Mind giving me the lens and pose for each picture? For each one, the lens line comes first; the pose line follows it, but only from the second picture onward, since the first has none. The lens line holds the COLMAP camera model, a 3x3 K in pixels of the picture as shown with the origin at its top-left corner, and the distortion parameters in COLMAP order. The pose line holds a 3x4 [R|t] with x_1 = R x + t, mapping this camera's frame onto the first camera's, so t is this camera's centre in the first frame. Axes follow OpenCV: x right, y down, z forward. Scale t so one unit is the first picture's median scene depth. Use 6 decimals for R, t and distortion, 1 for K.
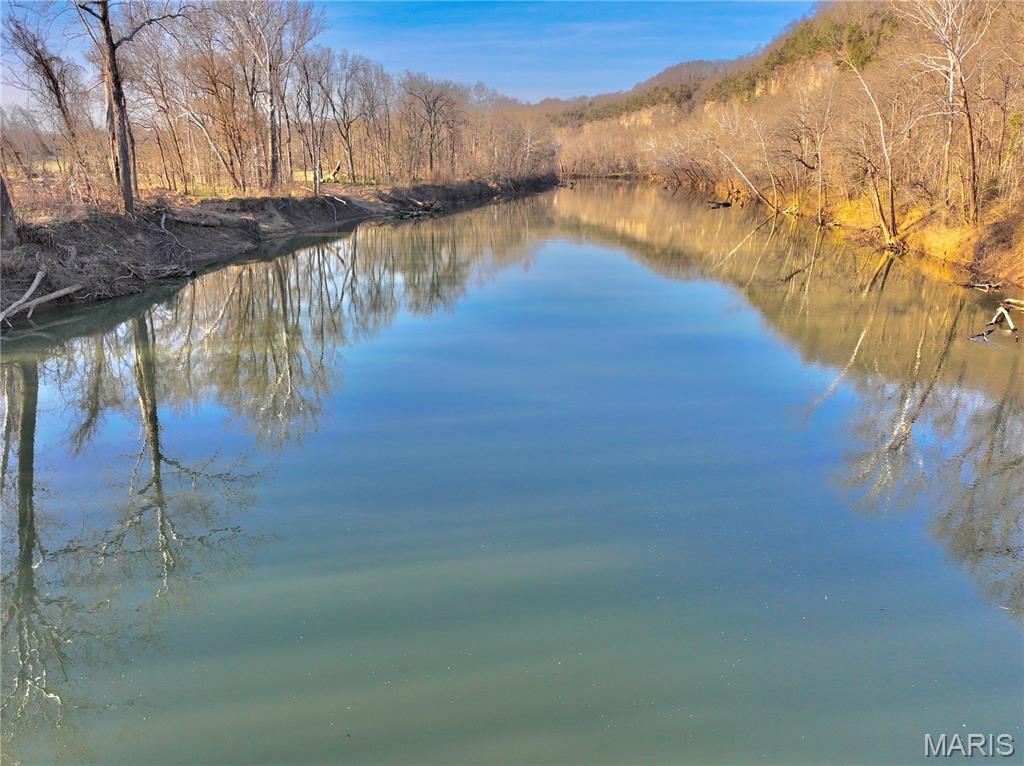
lens RADIAL K [[840.6, 0, 511.5], [0, 840.6, 385.4], [0, 0, 1]] dist [0.003856, 0.025497]
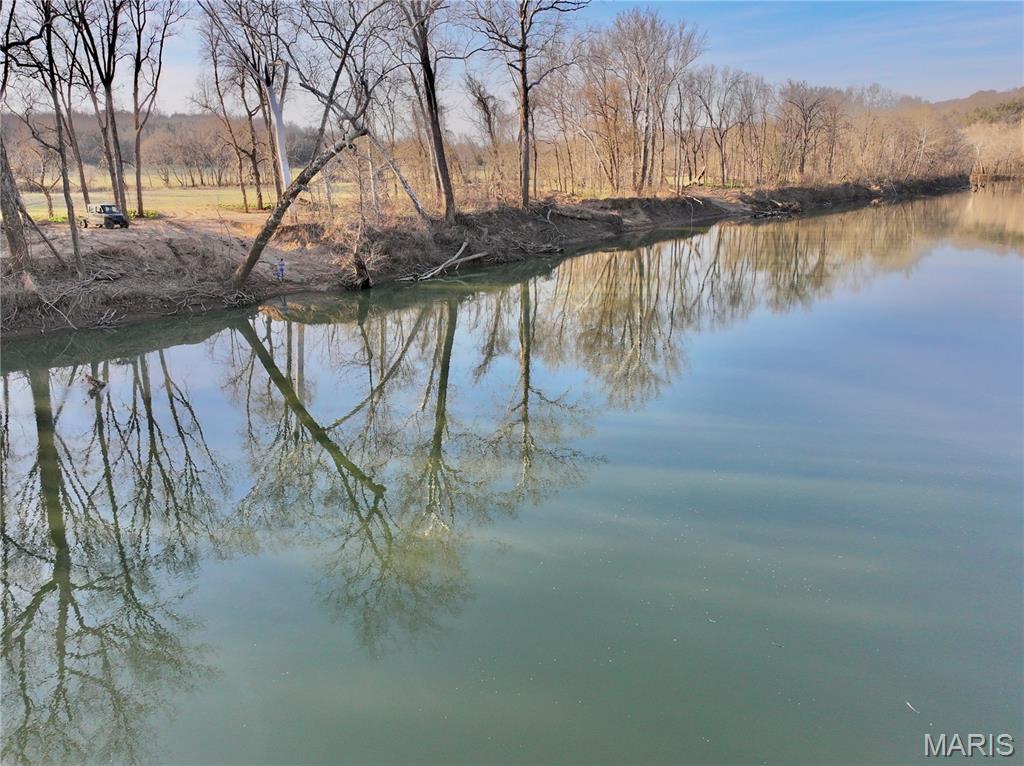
lens RADIAL K [[840.6, 0, 512.4], [0, 840.6, 382.3], [0, 0, 1]] dist [0.003856, 0.025497]
pose [[0.899308, 0.095692, -0.426717, 0.076099], [-0.099424, 0.994952, 0.013585, 0.034196], [0.425864, 0.030209, 0.904283, -0.131845]]
